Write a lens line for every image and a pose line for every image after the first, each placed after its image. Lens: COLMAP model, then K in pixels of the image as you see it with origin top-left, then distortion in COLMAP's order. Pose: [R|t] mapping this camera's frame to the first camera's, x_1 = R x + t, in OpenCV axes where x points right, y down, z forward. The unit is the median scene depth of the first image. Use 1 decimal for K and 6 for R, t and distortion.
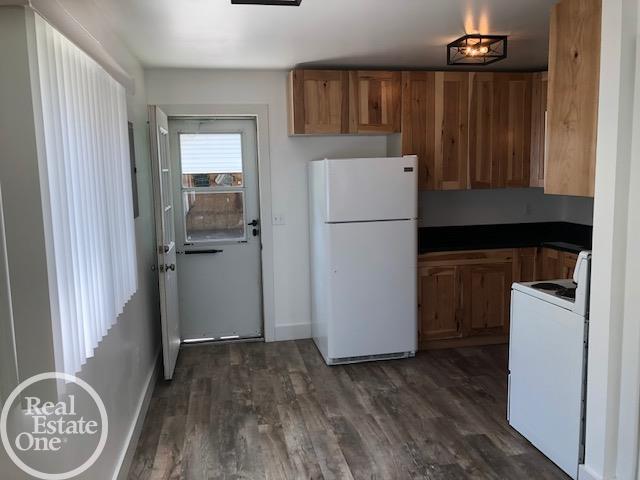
lens RADIAL K [[525.5, 0, 321.5], [0, 525.5, 238.1], [0, 0, 1]] dist [0.036376, -0.033595]
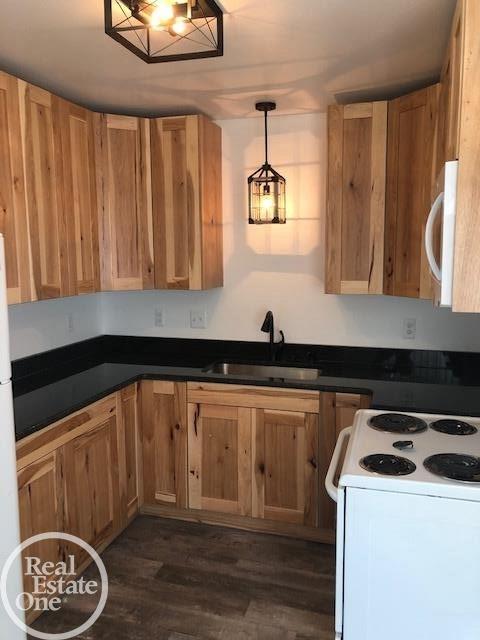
lens RADIAL K [[525.5, 0, 244.2], [0, 525.5, 317.5], [0, 0, 1]] dist [0.036376, -0.033595]
pose [[0.463963, -0.093777, 0.880877, -0.106120], [0.112898, 0.992532, 0.046200, -0.082392], [-0.878631, 0.078014, 0.471085, 0.600346]]
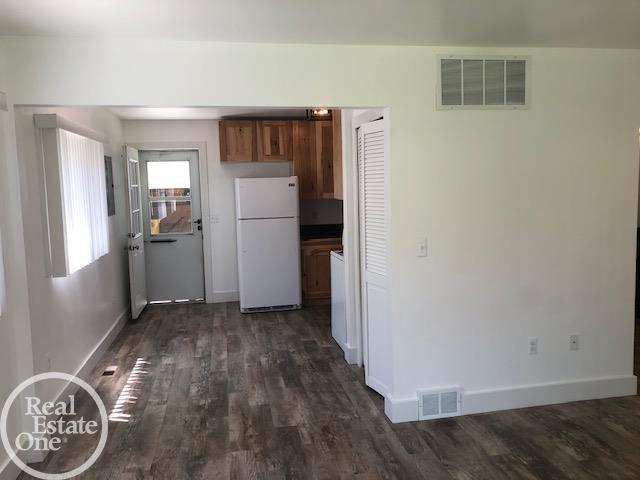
lens RADIAL K [[525.5, 0, 319.5], [0, 525.5, 237.4], [0, 0, 1]] dist [0.036376, -0.033595]
pose [[0.999958, -0.001625, -0.009035, 0.247498], [0.001368, 0.999595, -0.028431, 0.064008], [0.009077, 0.028417, 0.999555, -0.512146]]
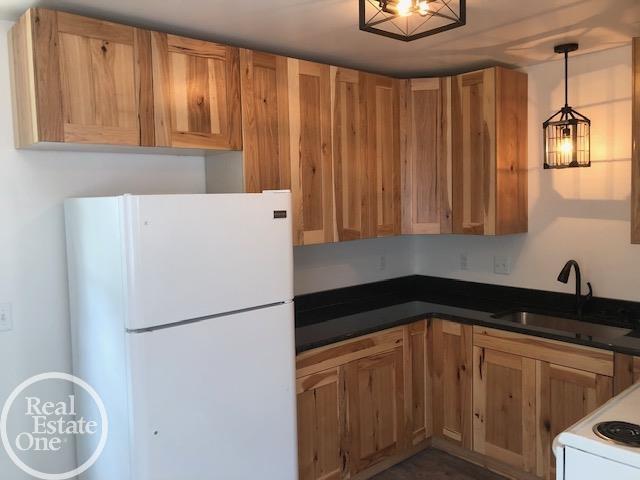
lens RADIAL K [[525.5, 0, 314.1], [0, 525.5, 233.5], [0, 0, 1]] dist [0.036376, -0.033595]
pose [[0.869306, -0.032720, 0.493190, -0.073807], [0.070322, 0.995844, -0.057883, -0.071567], [-0.489246, 0.085000, 0.867994, 0.475104]]
